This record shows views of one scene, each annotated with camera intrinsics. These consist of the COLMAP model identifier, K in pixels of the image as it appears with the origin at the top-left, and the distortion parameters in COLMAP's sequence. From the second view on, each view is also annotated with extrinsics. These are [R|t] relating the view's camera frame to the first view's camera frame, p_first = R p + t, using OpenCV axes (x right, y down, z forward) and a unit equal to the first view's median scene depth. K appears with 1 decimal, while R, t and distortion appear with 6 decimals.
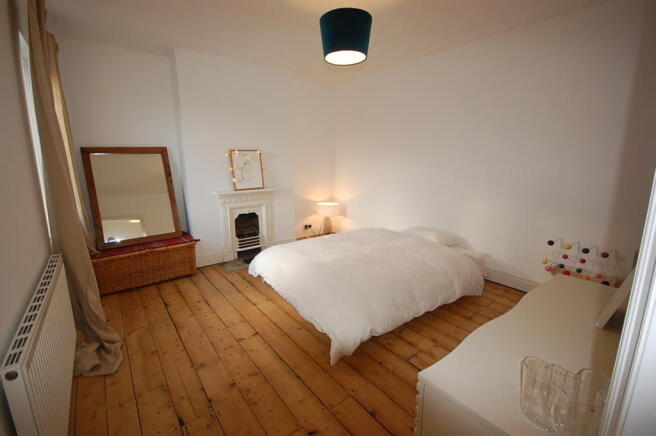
lens RADIAL K [[296.4, 0, 325.3], [0, 296.4, 219.7], [0, 0, 1]] dist [-0.001336, -0.000565]
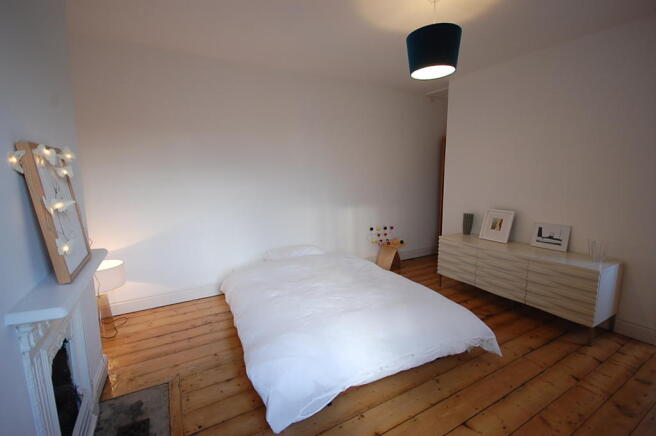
lens RADIAL K [[296.4, 0, 326.3], [0, 296.4, 219.9], [0, 0, 1]] dist [-0.001336, -0.000565]
pose [[0.136010, -0.160644, 0.977596, -0.837531], [0.202330, 0.970472, 0.131324, -0.237589], [-0.969827, 0.179935, 0.164497, 1.047201]]
